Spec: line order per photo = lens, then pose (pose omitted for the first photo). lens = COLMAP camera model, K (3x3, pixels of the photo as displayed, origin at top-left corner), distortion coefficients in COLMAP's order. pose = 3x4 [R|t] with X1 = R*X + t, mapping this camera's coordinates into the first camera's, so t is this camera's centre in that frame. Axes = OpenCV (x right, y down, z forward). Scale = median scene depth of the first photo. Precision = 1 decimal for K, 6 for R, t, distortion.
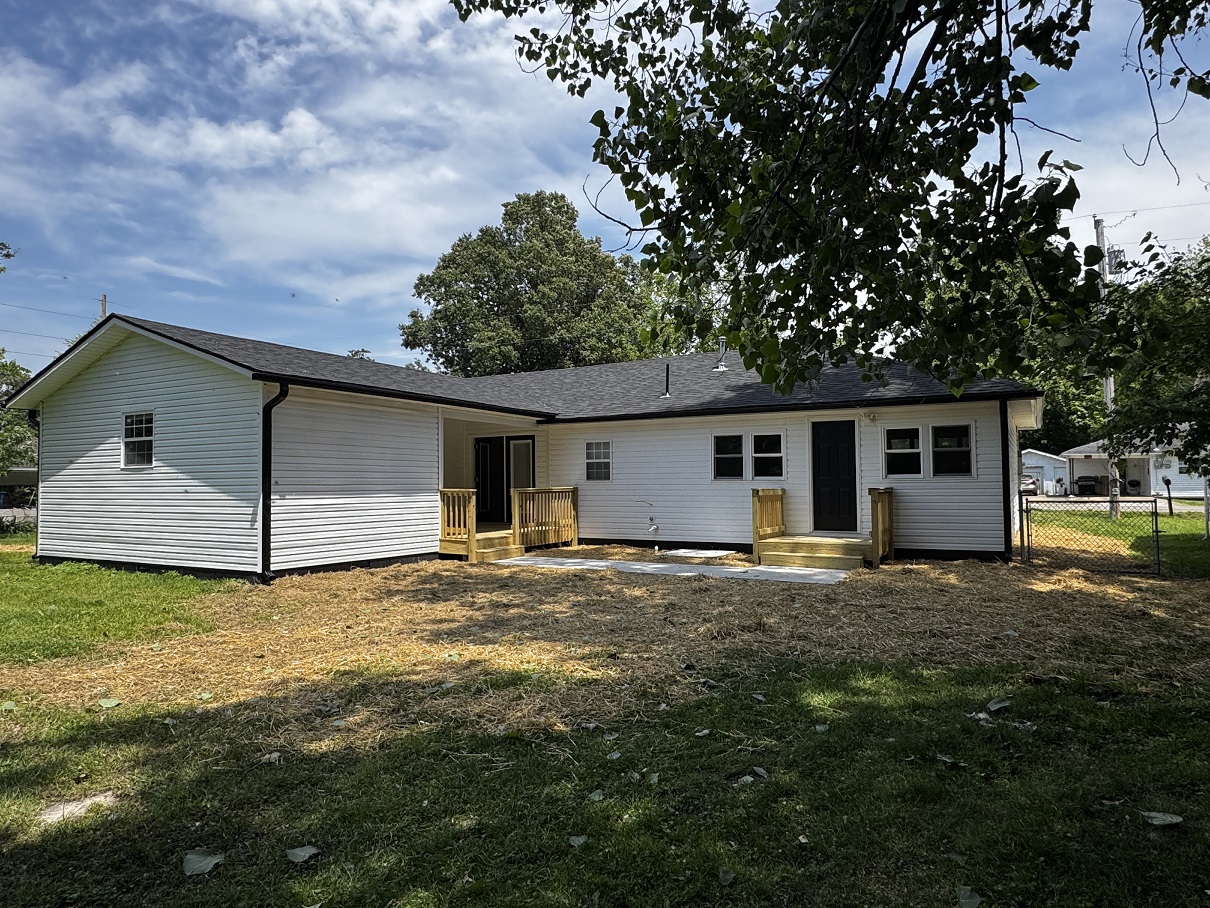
lens RADIAL K [[766.5, 0, 605.0], [0, 766.5, 454.0], [0, 0, 1]] dist [-0.008855, -0.000131]
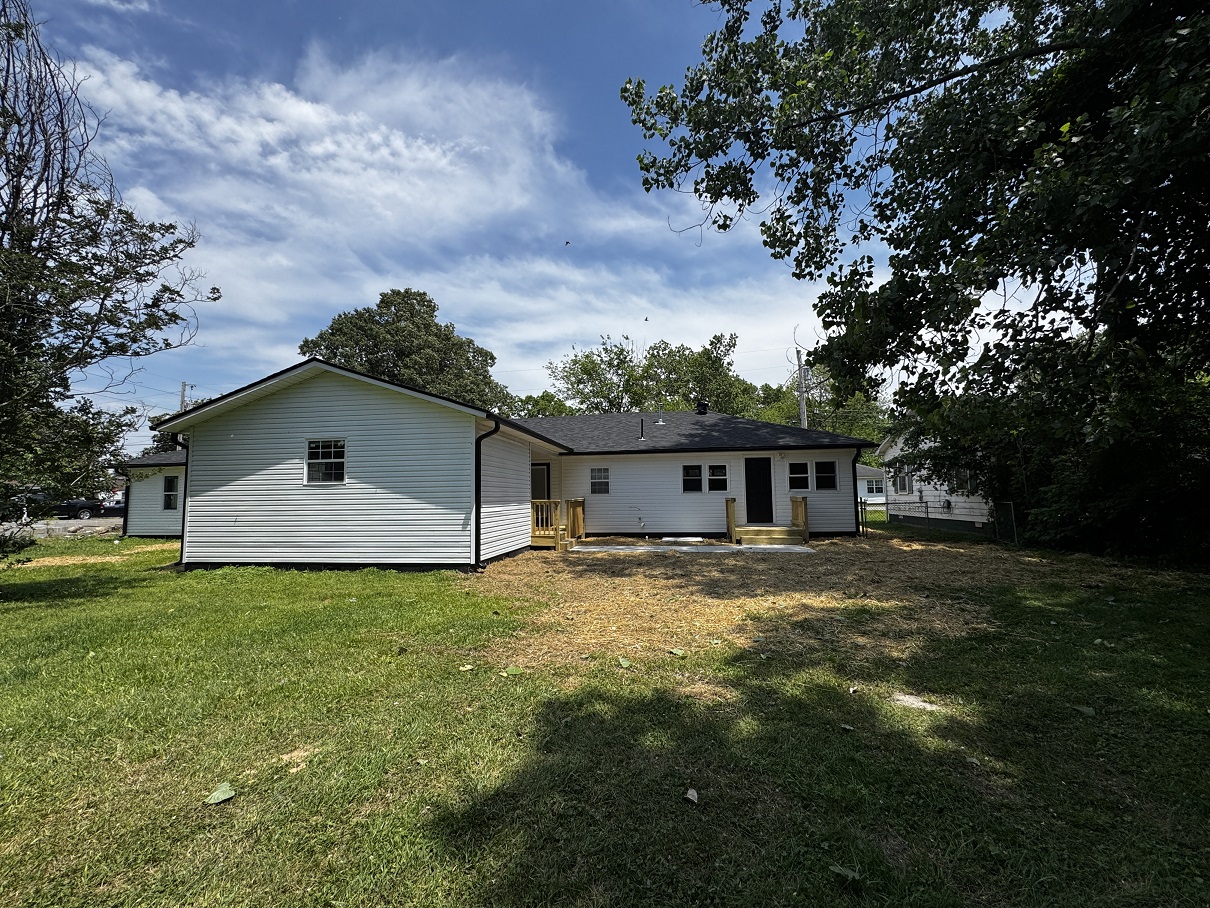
lens RADIAL K [[514.2, 0, 605.0], [0, 514.2, 454.0], [0, 0, 1]] dist [0.012727, -0.008966]
pose [[0.932918, 0.023288, 0.359334, -0.432237], [-0.006653, 0.998851, -0.047462, 0.005155], [-0.360027, 0.041888, 0.932001, 0.062505]]
